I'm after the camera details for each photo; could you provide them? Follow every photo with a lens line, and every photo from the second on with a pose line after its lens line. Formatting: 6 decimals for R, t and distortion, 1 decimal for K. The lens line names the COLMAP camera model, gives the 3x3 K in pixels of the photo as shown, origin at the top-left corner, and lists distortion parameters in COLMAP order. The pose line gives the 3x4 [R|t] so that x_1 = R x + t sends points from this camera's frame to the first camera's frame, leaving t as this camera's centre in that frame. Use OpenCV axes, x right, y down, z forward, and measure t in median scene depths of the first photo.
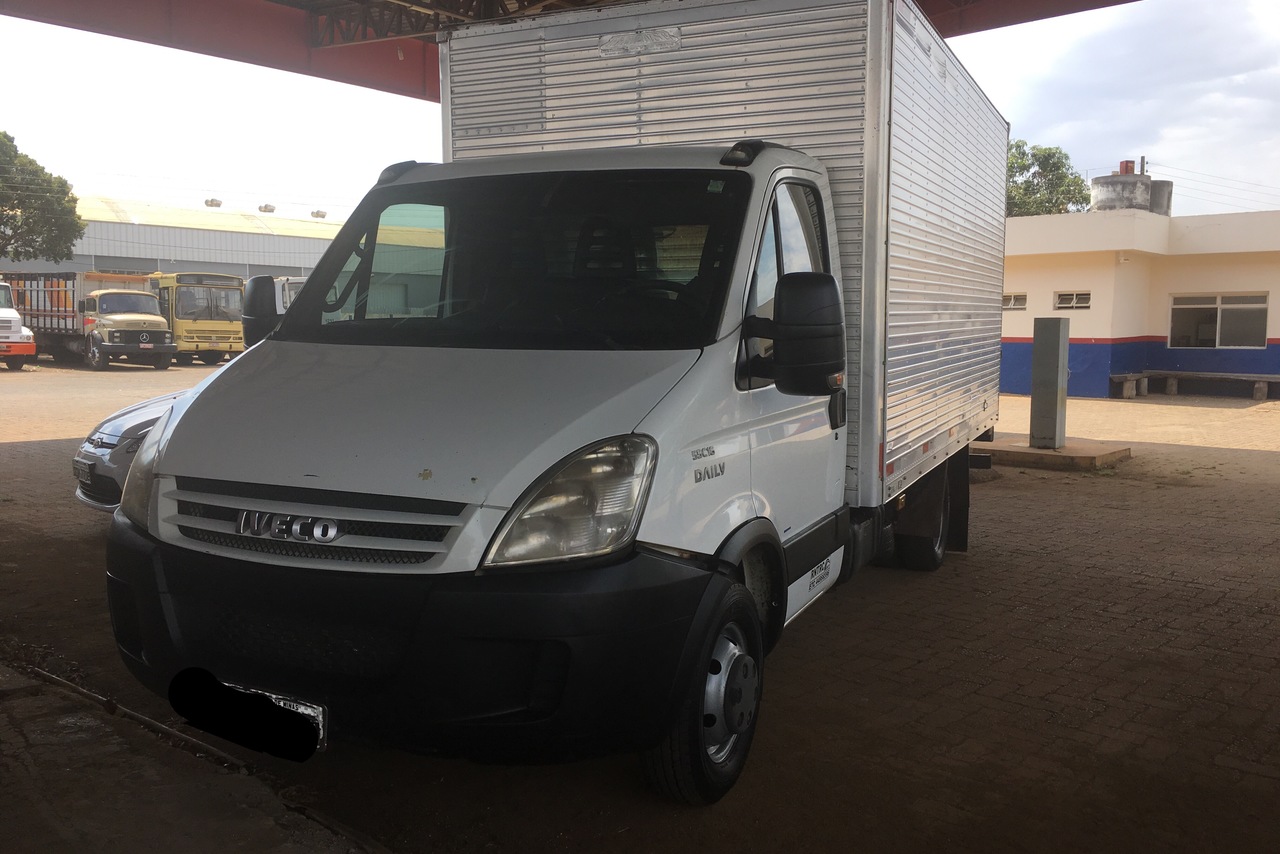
lens RADIAL K [[1103.0, 0, 640.0], [0, 1103.0, 427.0], [0, 0, 1]] dist [0.056765, -0.083090]
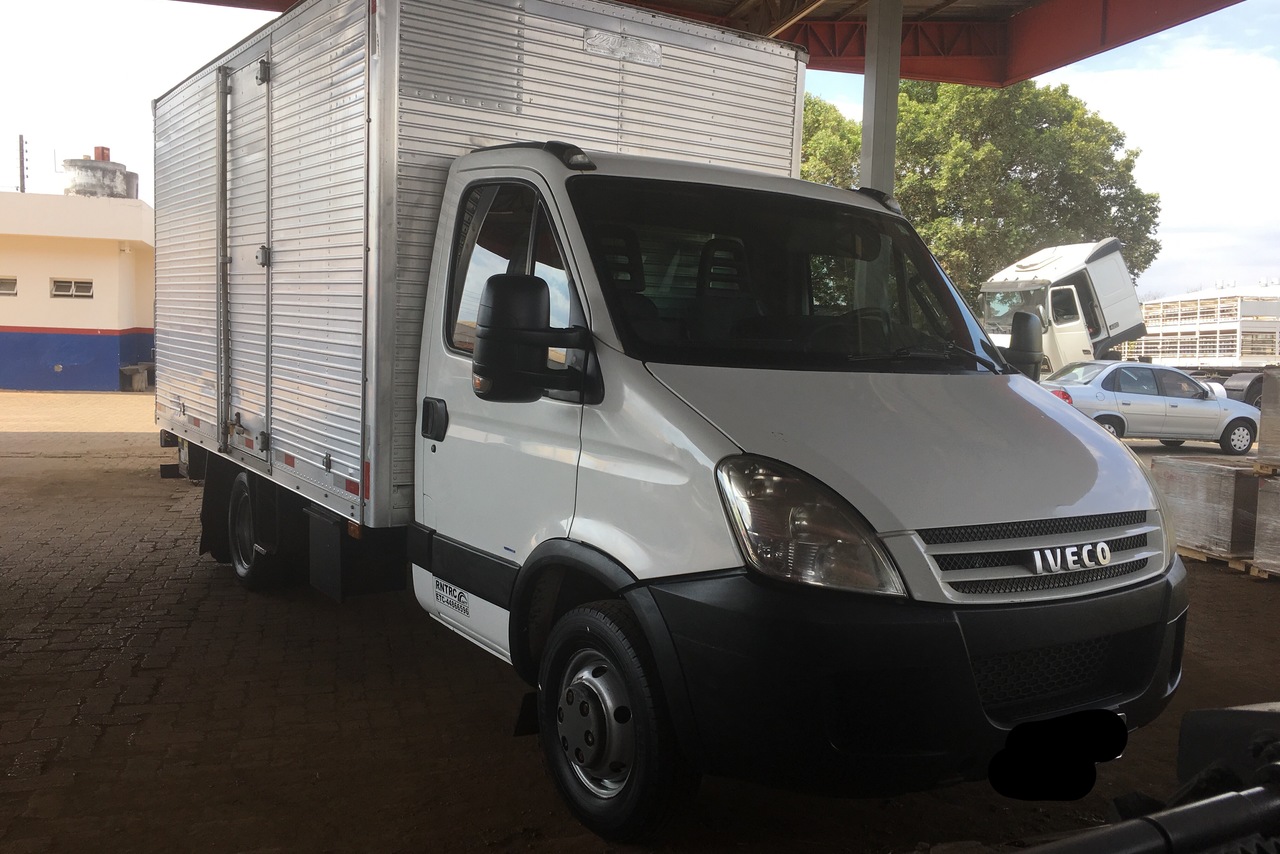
lens RADIAL K [[1103.0, 0, 640.0], [0, 1103.0, 427.0], [0, 0, 1]] dist [0.056765, -0.083090]
pose [[0.514230, -0.055895, 0.855829, -0.297467], [0.045099, 0.998256, 0.038098, -0.018357], [-0.856466, 0.019006, 0.515854, 0.174210]]
